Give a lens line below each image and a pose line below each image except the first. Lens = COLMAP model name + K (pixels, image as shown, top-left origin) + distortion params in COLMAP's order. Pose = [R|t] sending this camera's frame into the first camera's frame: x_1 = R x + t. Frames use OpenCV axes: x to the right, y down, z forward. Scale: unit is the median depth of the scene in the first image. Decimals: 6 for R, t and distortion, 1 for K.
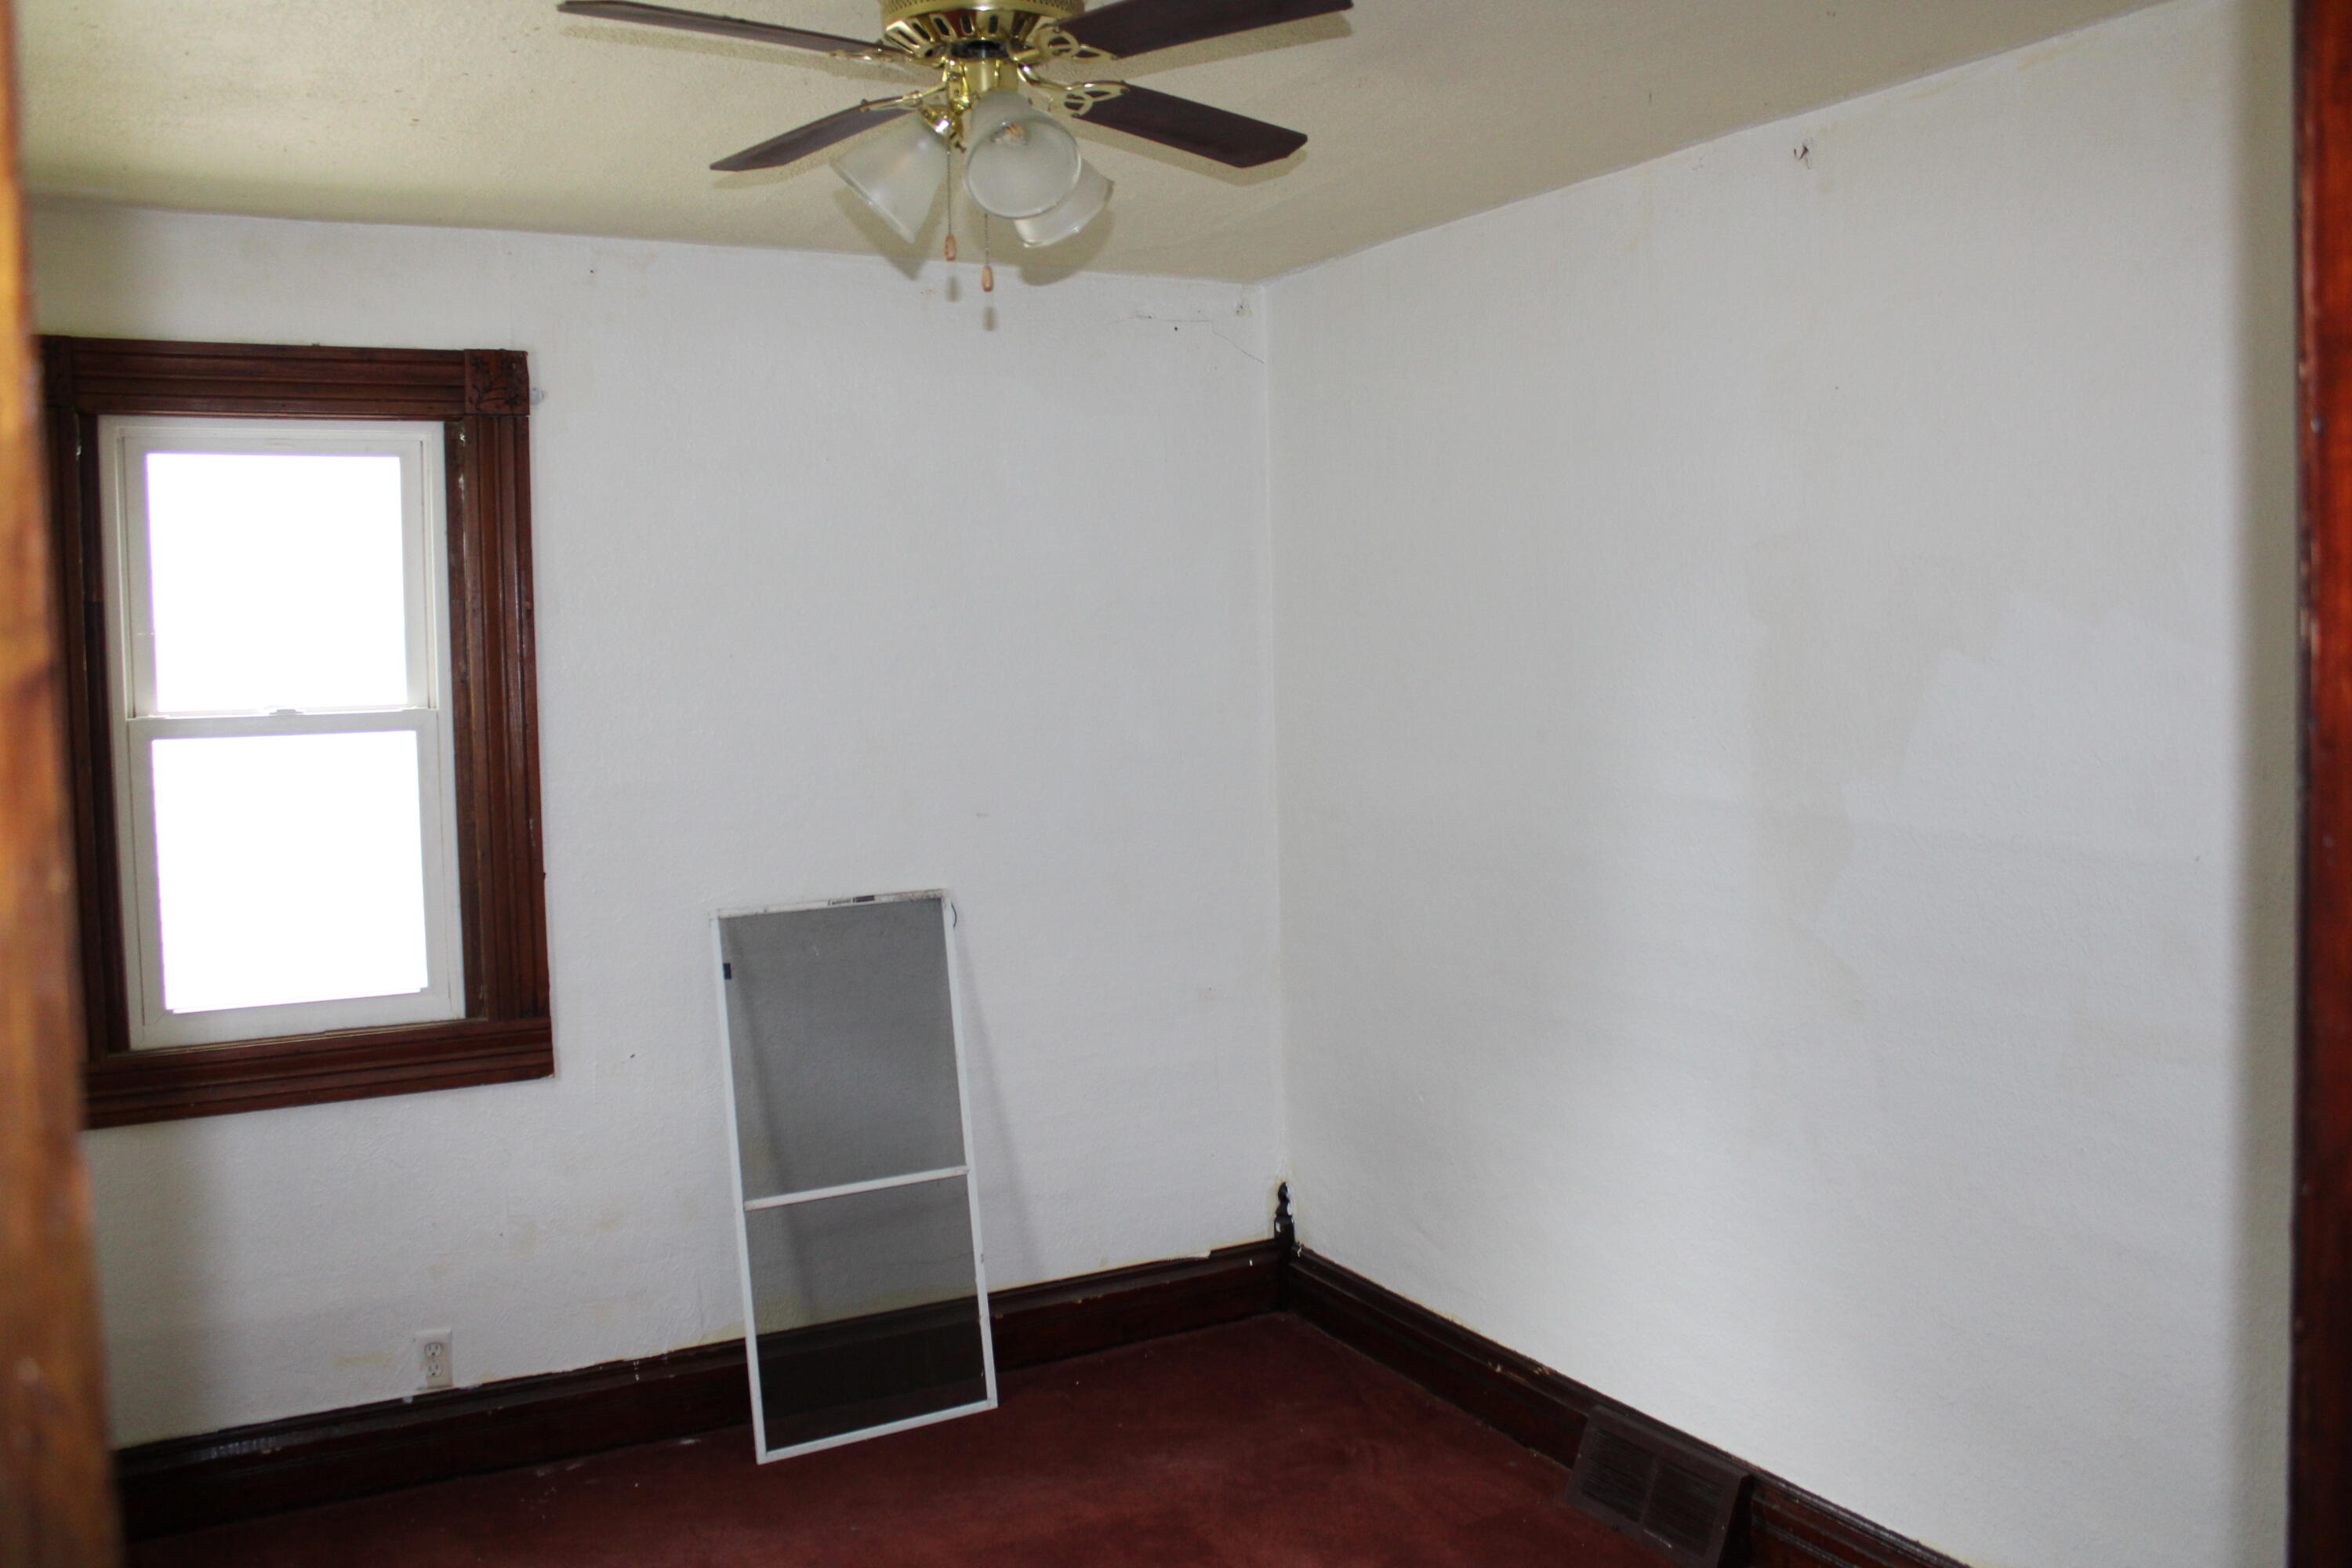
lens RADIAL K [[1952.1, 0, 1178.7], [0, 1952.1, 774.4], [0, 0, 1]] dist [-0.181334, 0.160549]
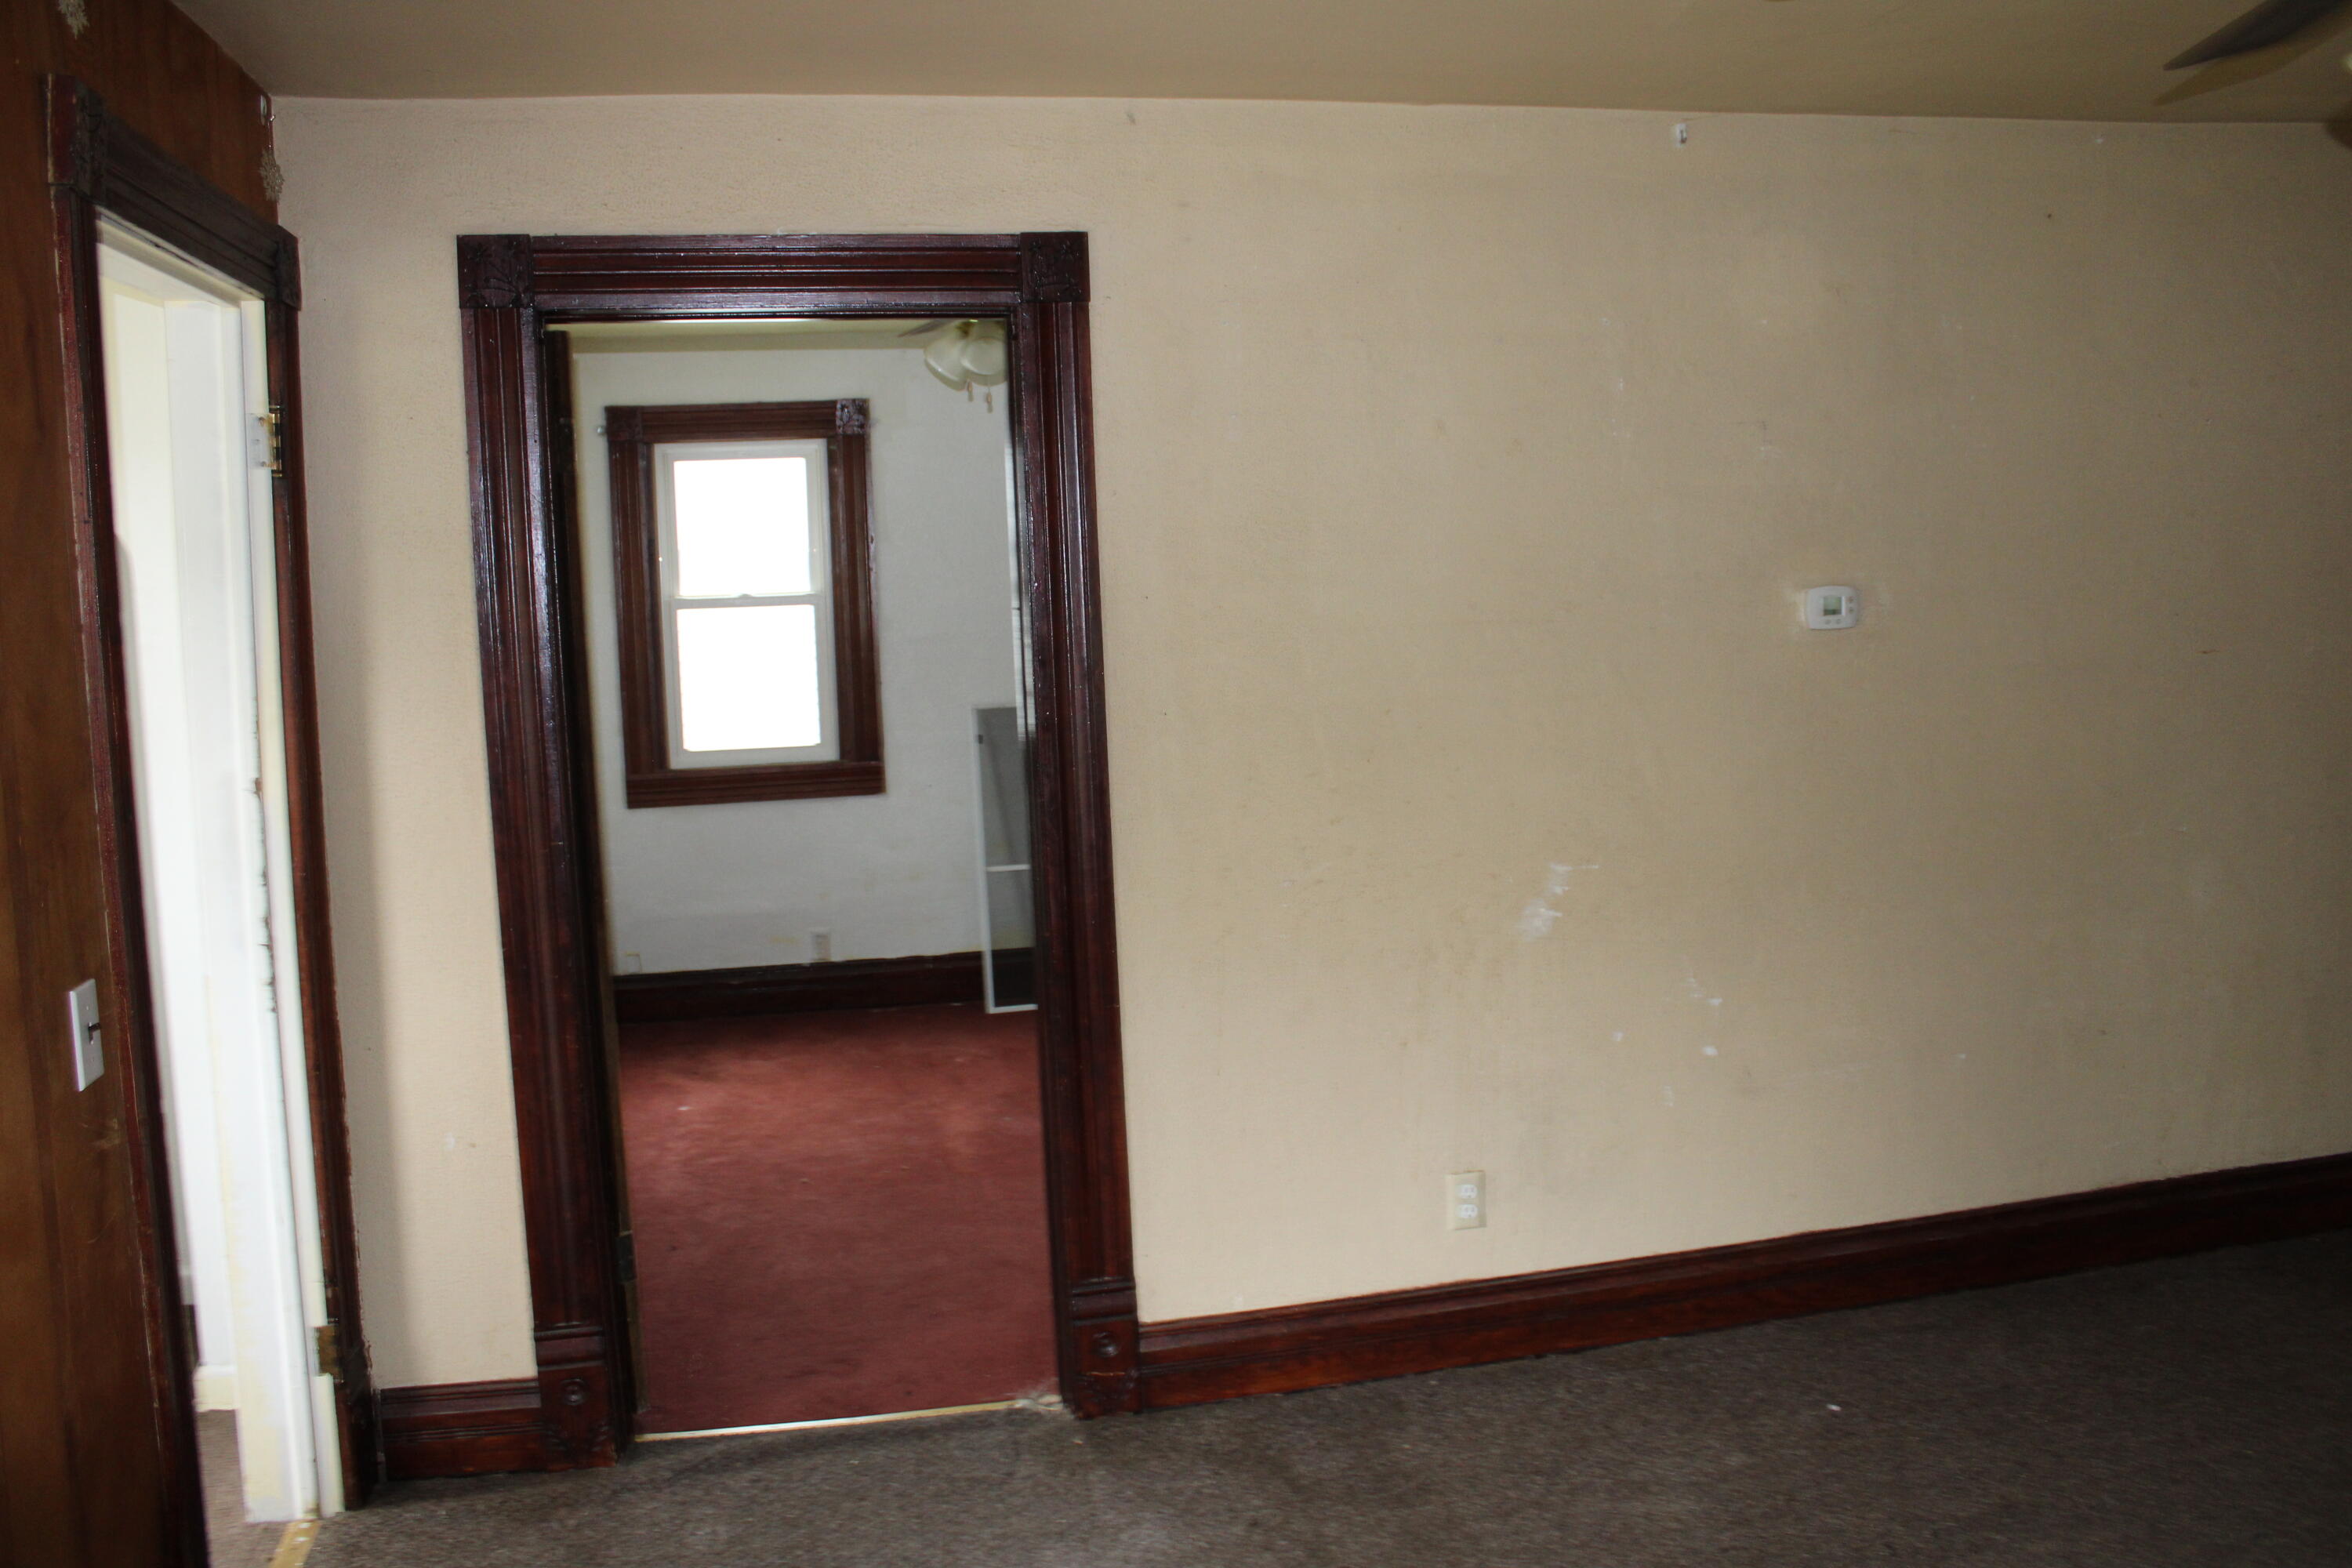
lens RADIAL K [[1952.1, 0, 1178.7], [0, 1952.1, 774.4], [0, 0, 1]] dist [-0.181334, 0.160549]
pose [[0.962511, 0.025417, -0.270048, 0.457930], [-0.008448, 0.997926, 0.063815, 0.018594], [0.271110, -0.059141, 0.960730, -0.732160]]
